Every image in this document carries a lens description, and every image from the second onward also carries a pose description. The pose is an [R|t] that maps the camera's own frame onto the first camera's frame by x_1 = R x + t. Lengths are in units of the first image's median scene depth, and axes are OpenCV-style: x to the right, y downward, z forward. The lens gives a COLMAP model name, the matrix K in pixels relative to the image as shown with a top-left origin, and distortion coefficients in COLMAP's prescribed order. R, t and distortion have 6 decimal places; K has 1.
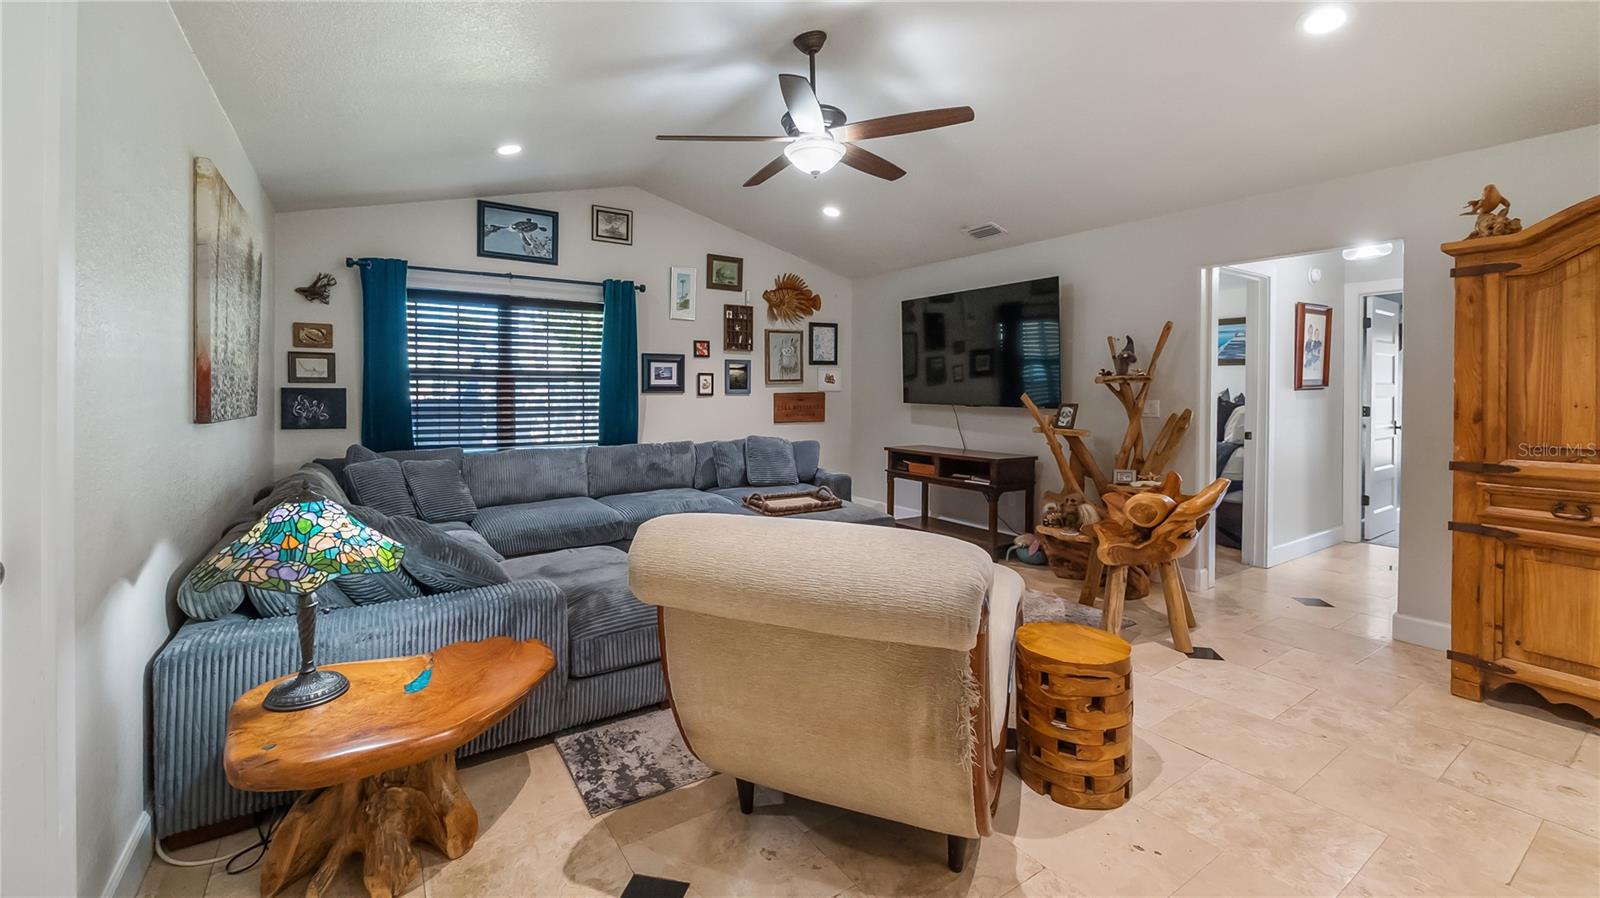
lens RADIAL K [[646.9, 0, 814.3], [0, 646.9, 396.1], [0, 0, 1]] dist [-0.009390, 0.001781]
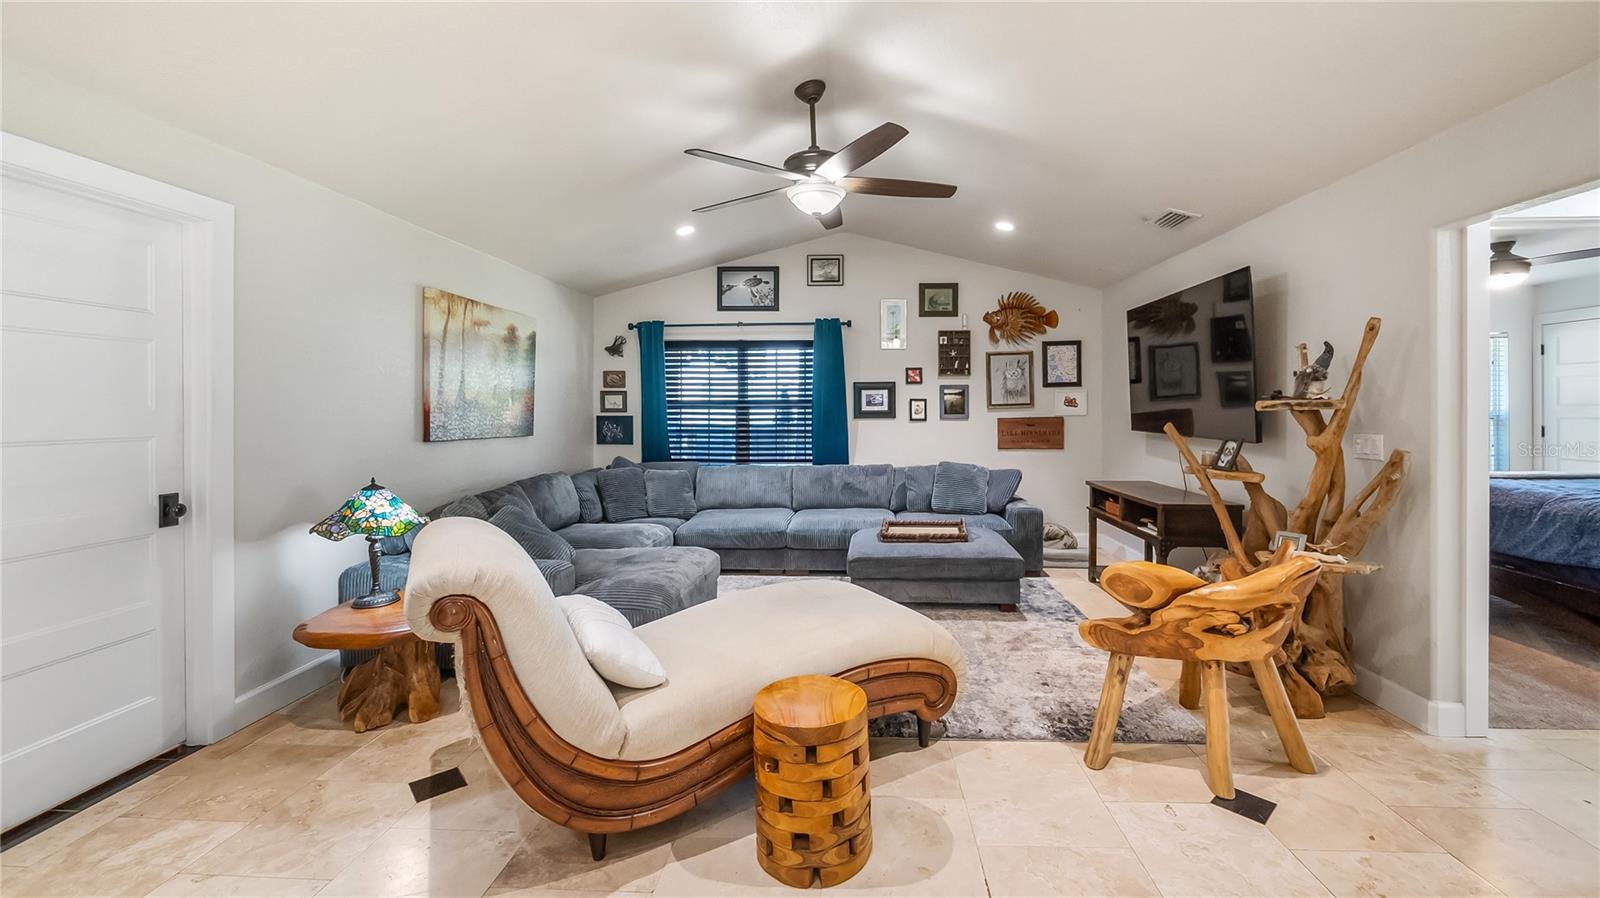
lens RADIAL K [[646.9, 0, 840.6], [0, 646.9, 409.9], [0, 0, 1]] dist [-0.009390, 0.001781]
pose [[0.807622, -0.004621, -0.589682, 0.402749], [0.000232, 0.999972, -0.007519, -0.012423], [0.589700, 0.005936, 0.807601, 0.110908]]
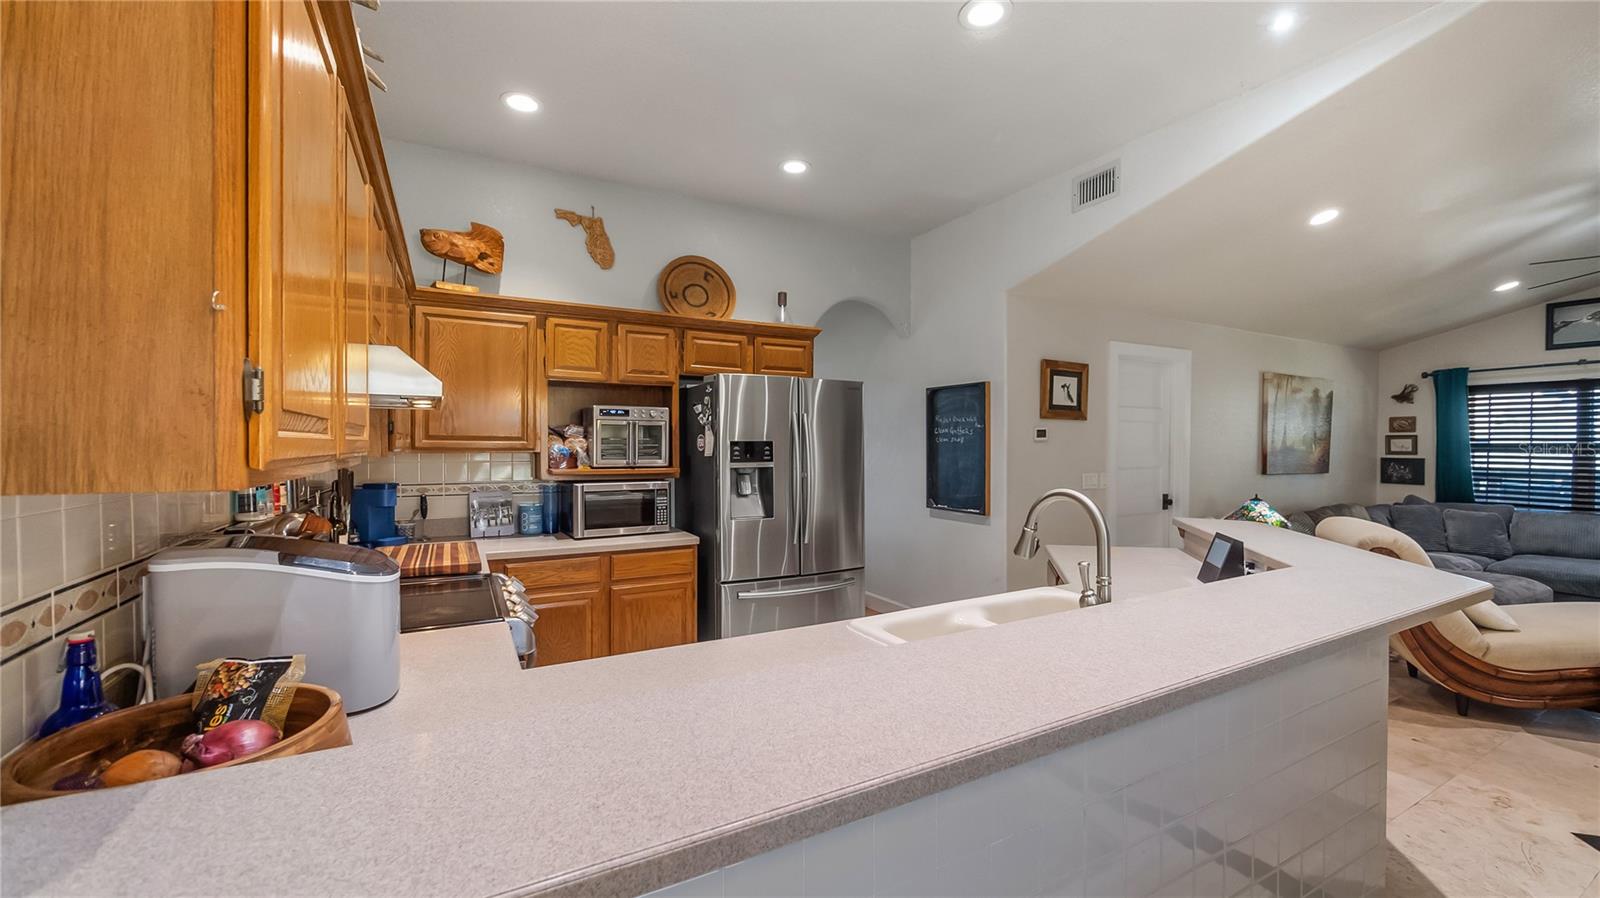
lens RADIAL K [[646.9, 0, 790.0], [0, 646.9, 455.2], [0, 0, 1]] dist [-0.009390, 0.001781]
pose [[-0.092906, 0.012480, -0.995597, 0.773844], [-0.009062, 0.999869, 0.013379, -0.022412], [0.995634, 0.010265, -0.092781, -0.287891]]
